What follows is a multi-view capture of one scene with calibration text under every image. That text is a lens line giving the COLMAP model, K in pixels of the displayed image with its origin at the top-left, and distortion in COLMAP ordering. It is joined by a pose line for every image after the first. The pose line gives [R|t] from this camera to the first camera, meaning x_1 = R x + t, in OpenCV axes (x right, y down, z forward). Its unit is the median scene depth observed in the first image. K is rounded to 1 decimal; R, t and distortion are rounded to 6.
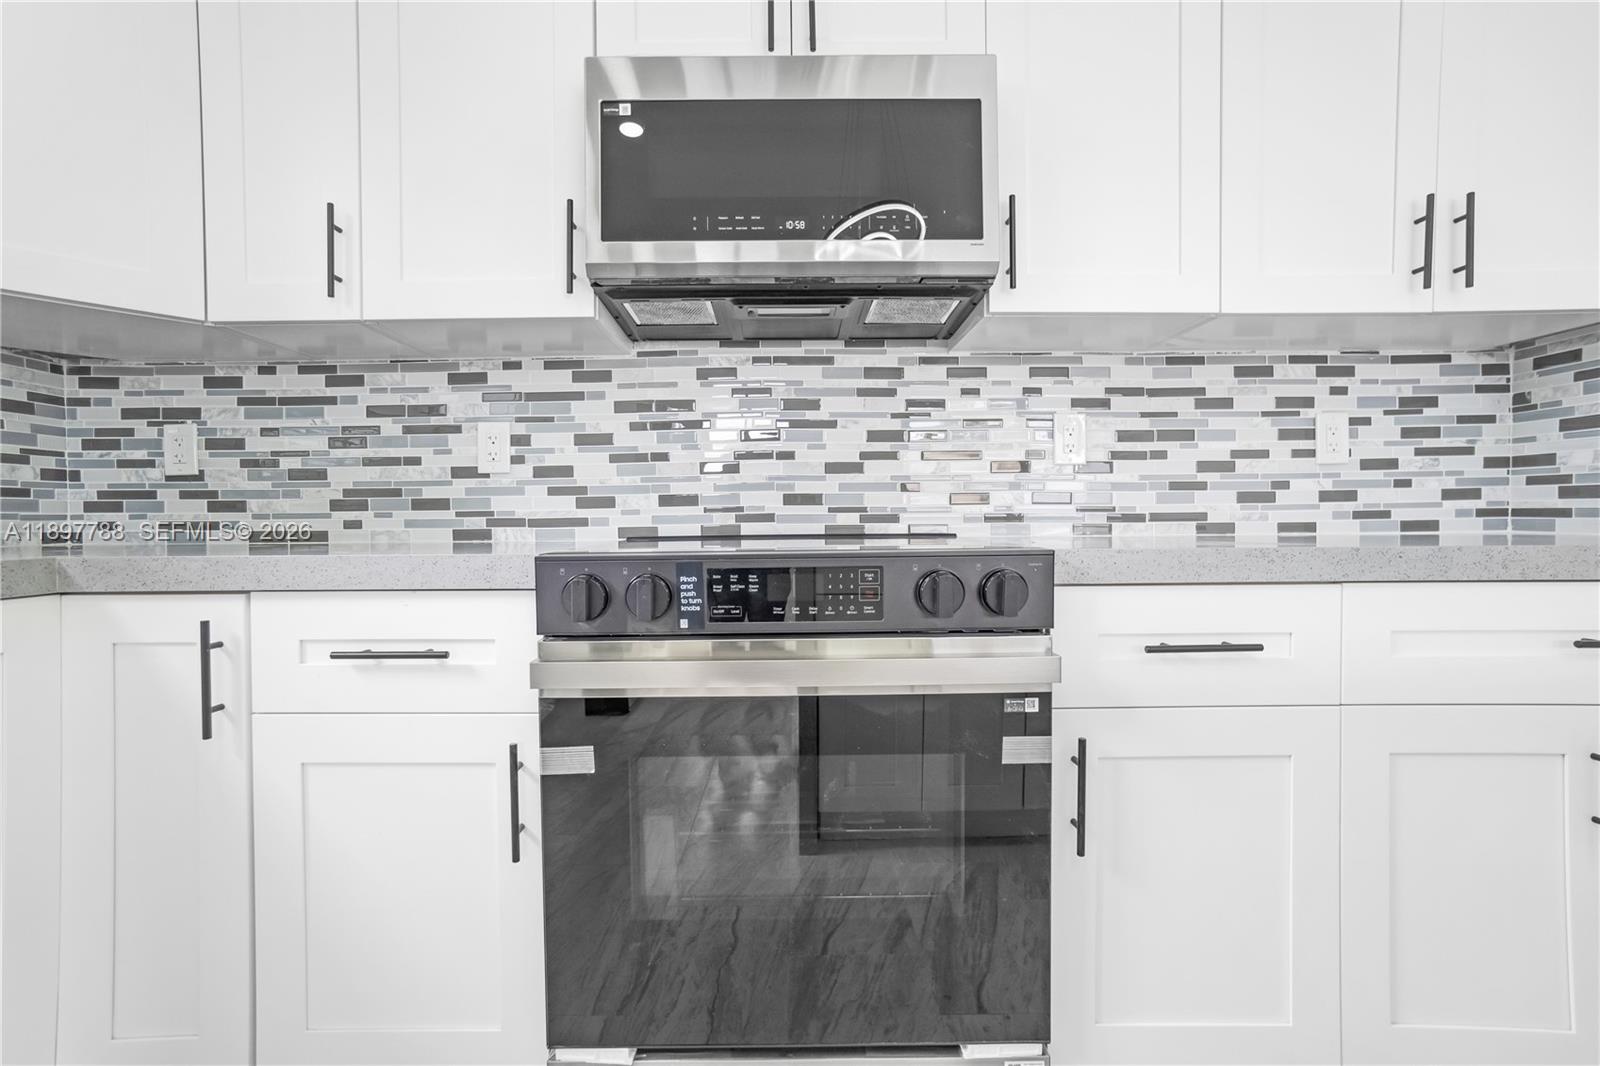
lens RADIAL K [[722.9, 0, 790.7], [0, 722.9, 527.4], [0, 0, 1]] dist [-0.043724, 0.029573]
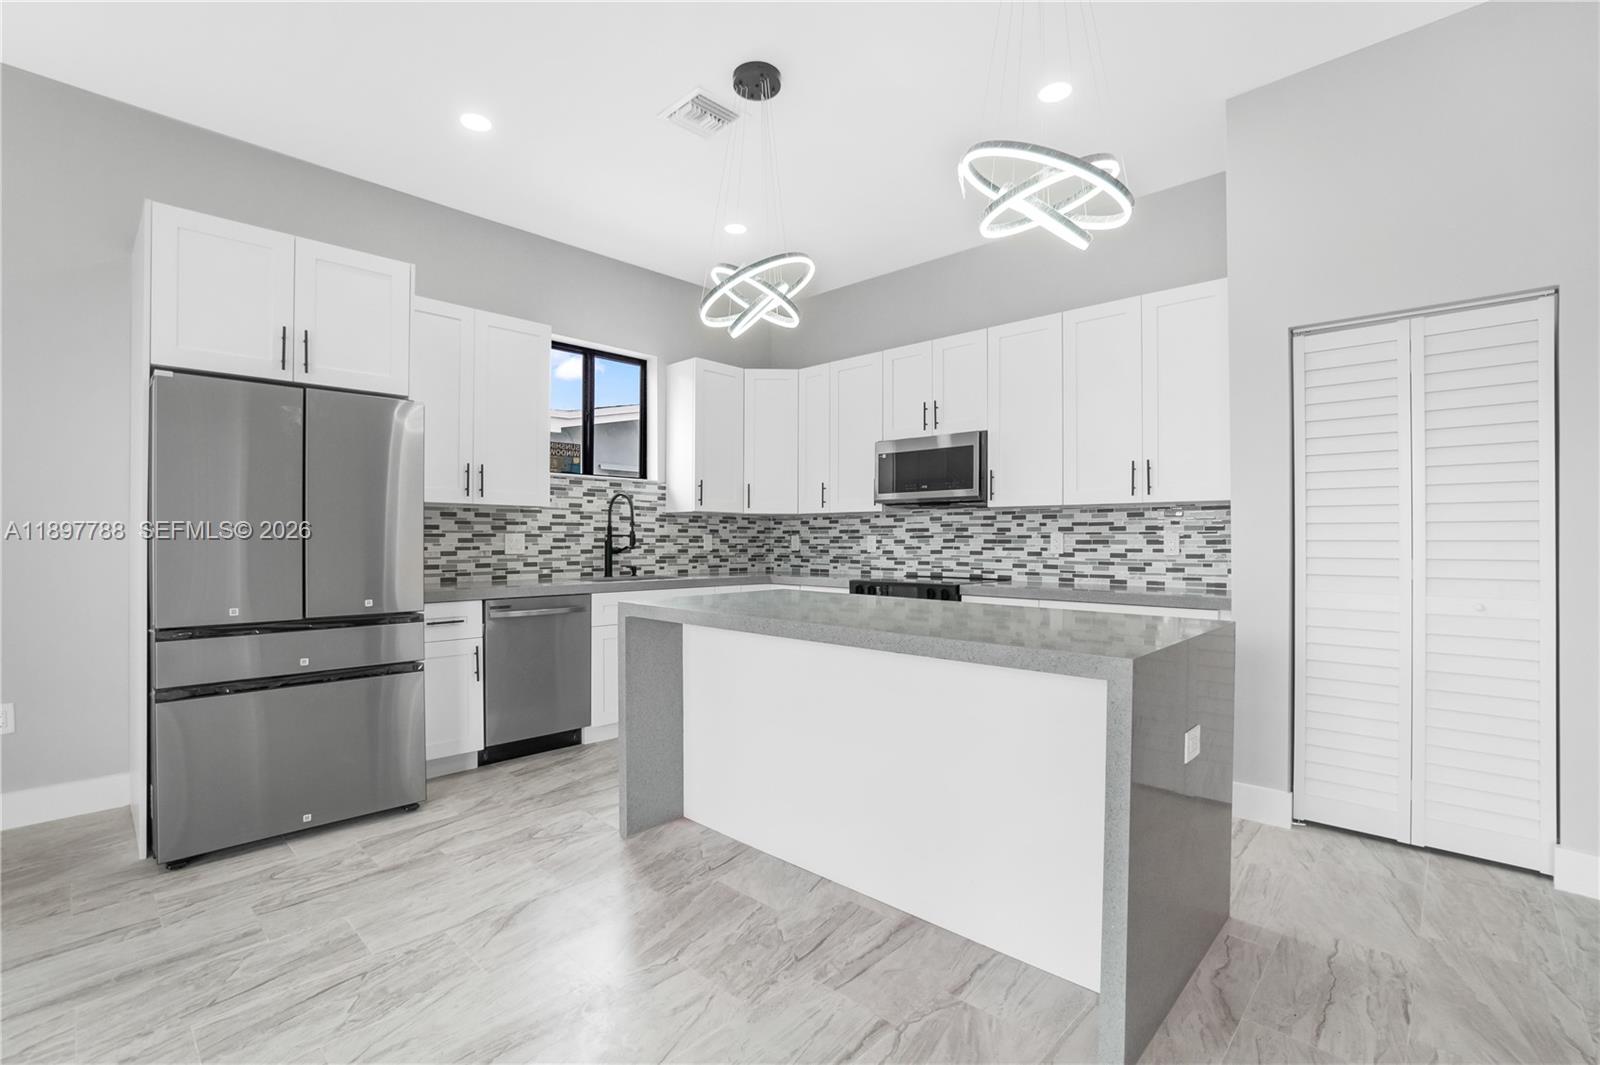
lens RADIAL K [[723.7, 0, 784.9], [0, 723.7, 538.5], [0, 0, 1]] dist [-0.054485, 0.021093]
pose [[0.718687, 0.007759, -0.695290, 1.441913], [-0.019102, 0.999781, -0.008589, -0.100102], [0.695071, 0.019454, 0.718678, -1.446131]]
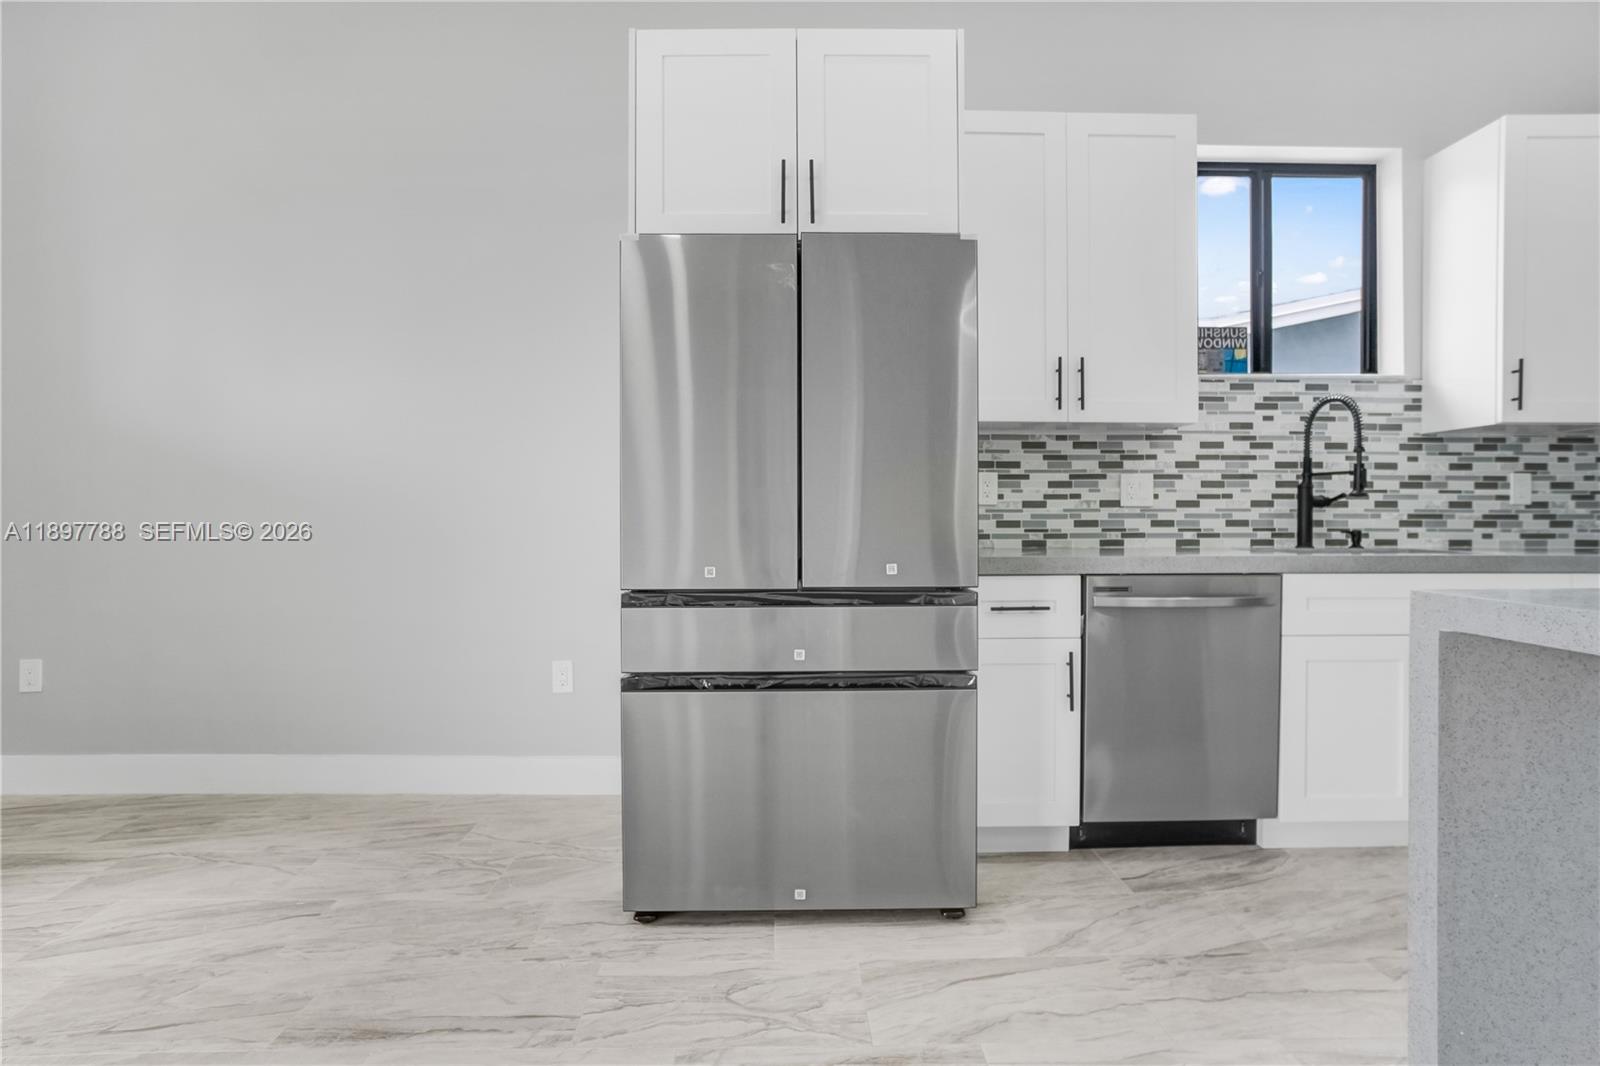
lens RADIAL K [[775.8, 0, 788.2], [0, 775.8, 525.5], [0, 0, 1]] dist [-0.049679, 0.028054]
pose [[0.017089, 0.017028, -0.999709, 0.680601], [-0.016004, 0.999732, 0.016755, -0.022559], [0.999726, 0.015713, 0.017357, -1.084152]]
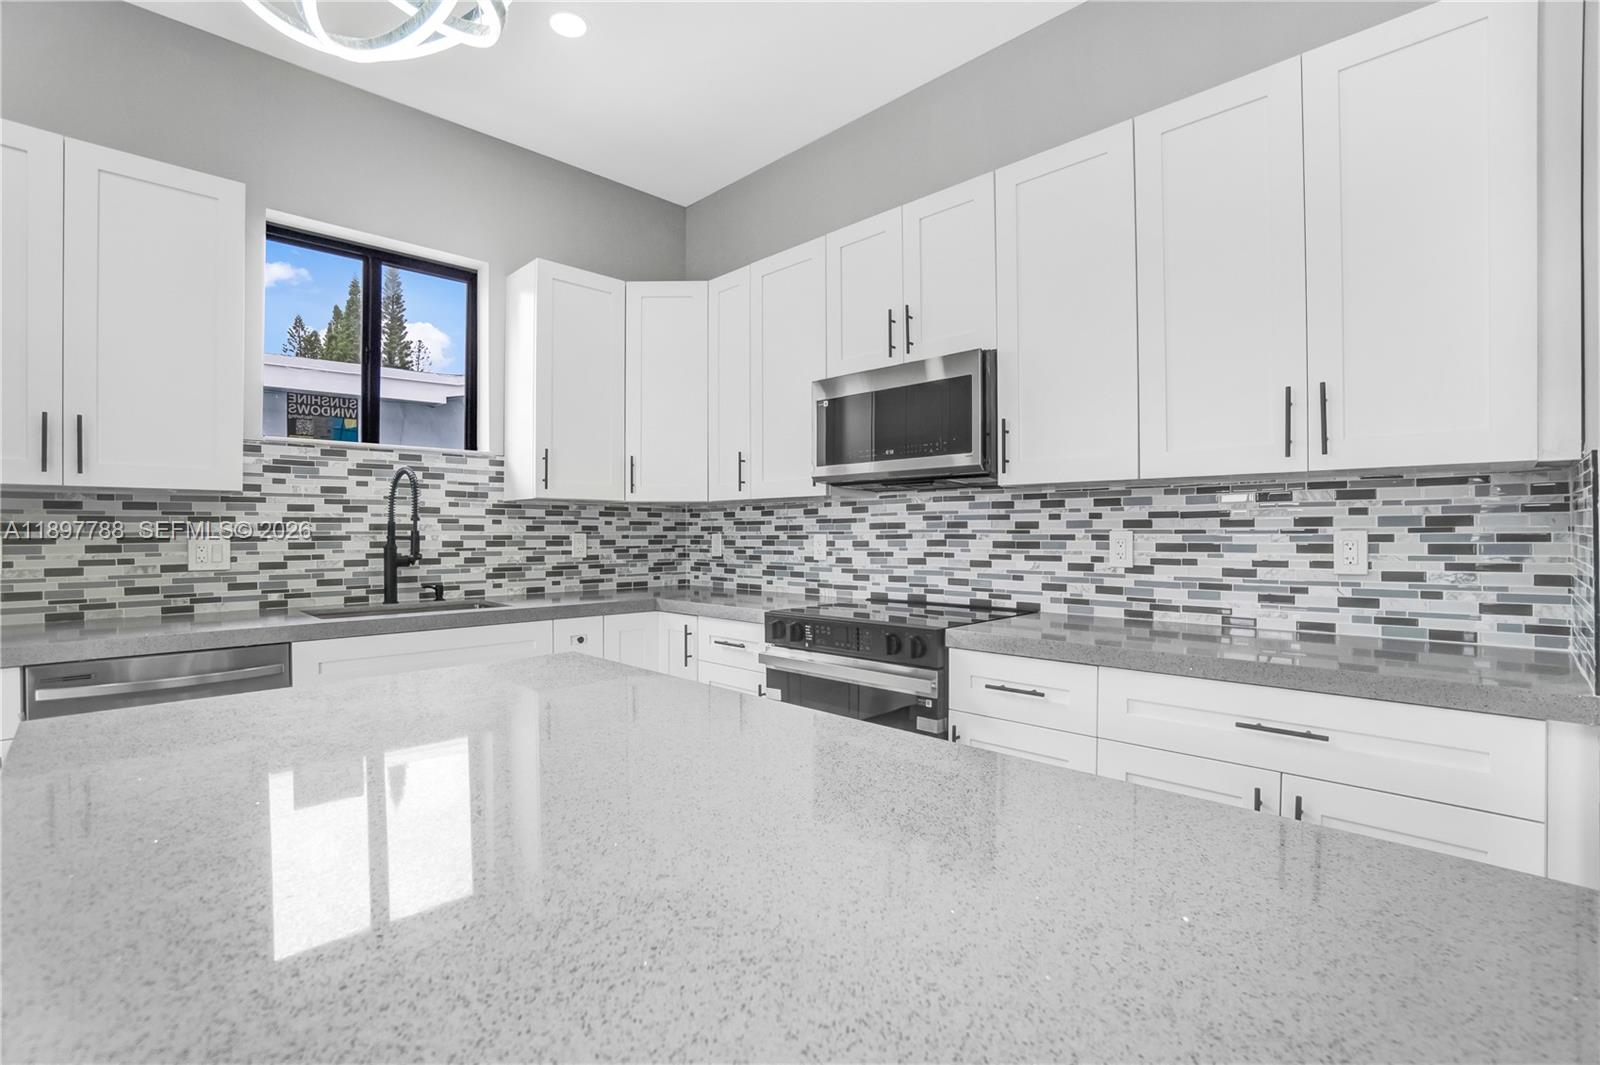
lens RADIAL K [[739.4, 0, 780.1], [0, 739.4, 534.2], [0, 0, 1]] dist [-0.060406, 0.022807]
pose [[0.697078, 0.007569, -0.716955, 0.949605], [-0.013975, 0.999898, -0.003031, -0.138366], [0.716859, 0.012132, 0.697112, -0.479911]]
